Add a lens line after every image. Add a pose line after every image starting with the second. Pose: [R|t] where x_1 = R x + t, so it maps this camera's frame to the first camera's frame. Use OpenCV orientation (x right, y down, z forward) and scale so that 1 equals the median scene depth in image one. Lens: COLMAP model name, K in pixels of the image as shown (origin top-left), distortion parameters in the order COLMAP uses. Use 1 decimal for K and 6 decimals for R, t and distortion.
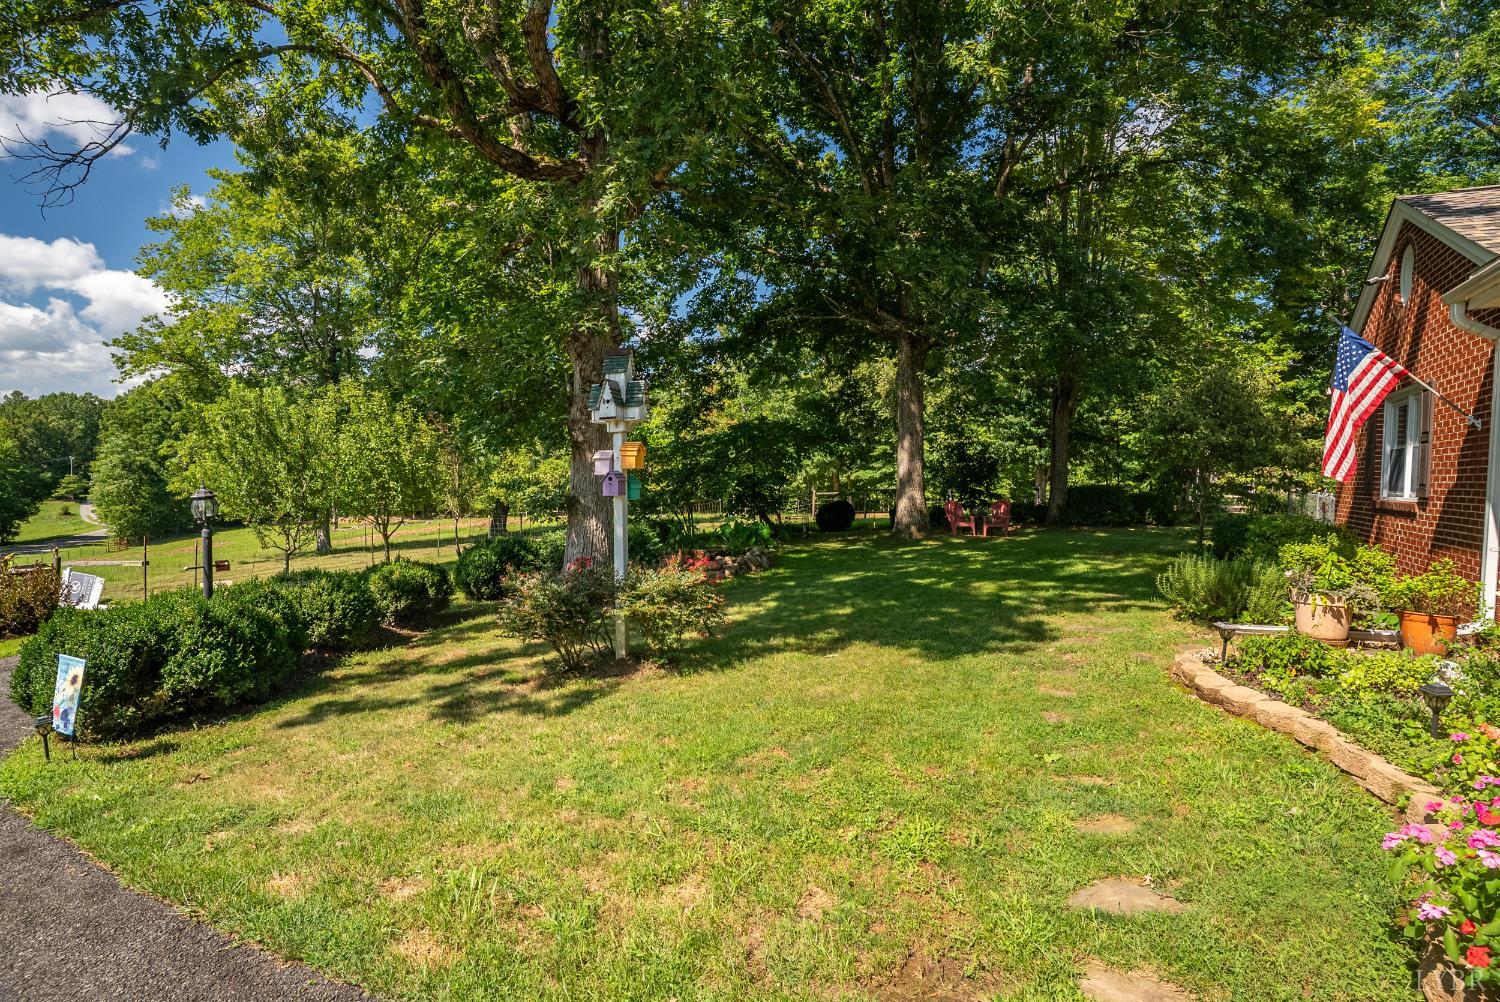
lens RADIAL K [[740.3, 0, 749.9], [0, 740.3, 499.1], [0, 0, 1]] dist [-0.066907, 0.028006]
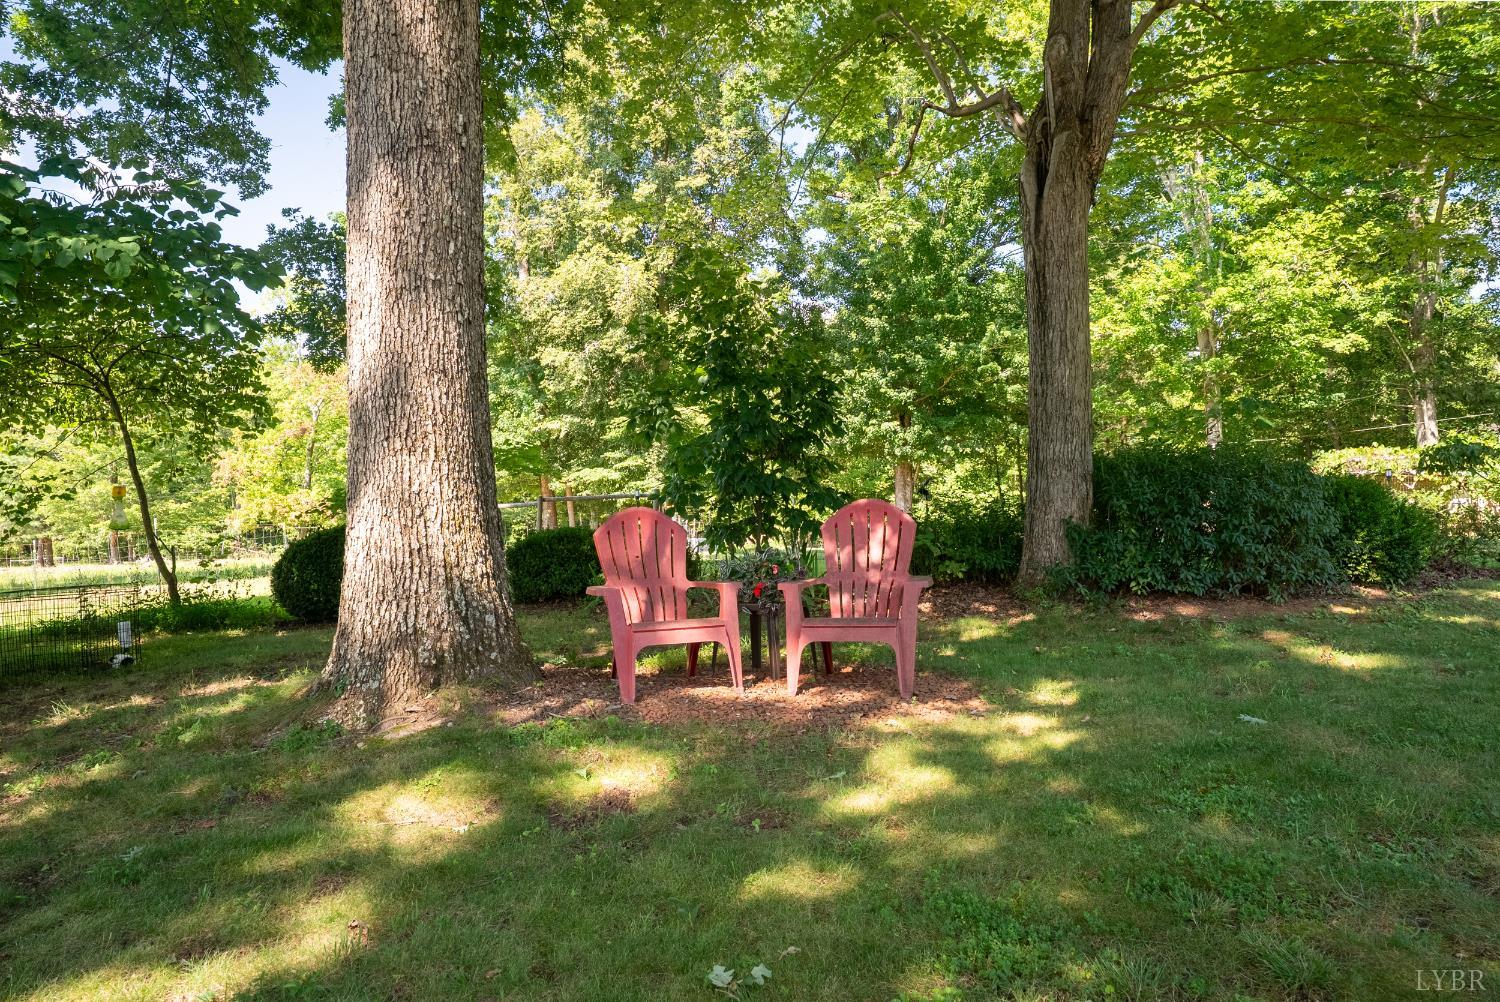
lens RADIAL K [[960.8, 0, 786.7], [0, 960.8, 498.9], [0, 0, 1]] dist [-0.001228, -0.000154]
pose [[0.960482, -0.010996, 0.278127, 0.181153], [0.018587, 0.999523, -0.024670, 0.005056], [-0.277723, 0.028865, 0.960228, 0.554733]]
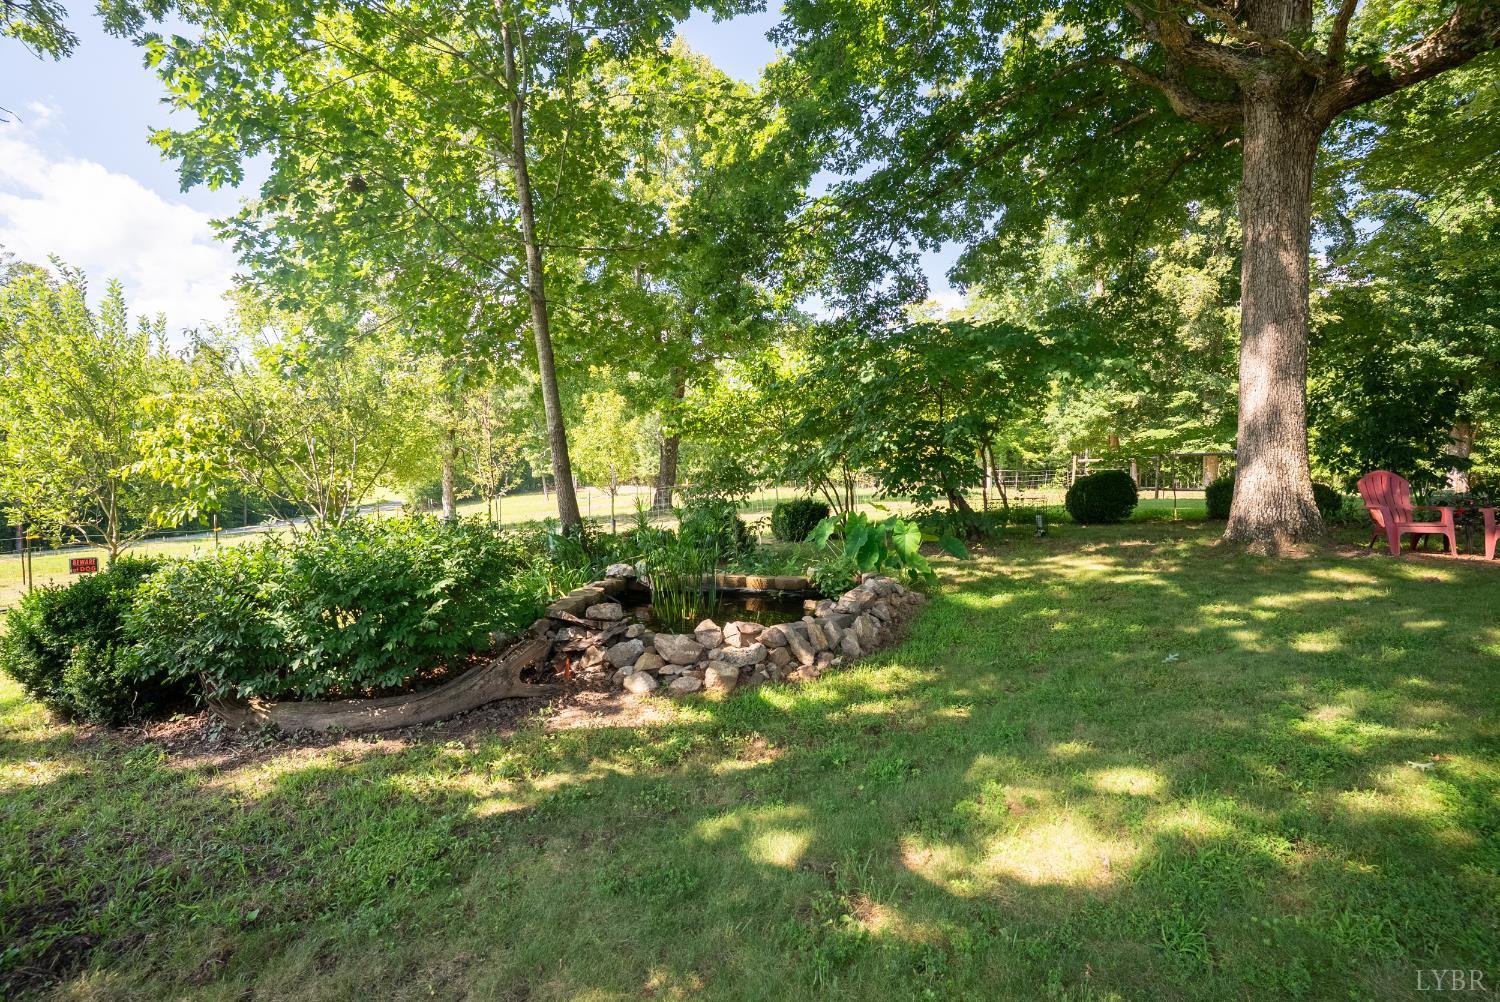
lens RADIAL K [[740.3, 0, 749.9], [0, 740.3, 499.1], [0, 0, 1]] dist [-0.066907, 0.028006]
pose [[0.938178, 0.016062, -0.345779, 0.054415], [-0.002000, 0.999158, 0.040986, 0.001434], [0.346146, -0.037760, 0.937420, 0.362236]]
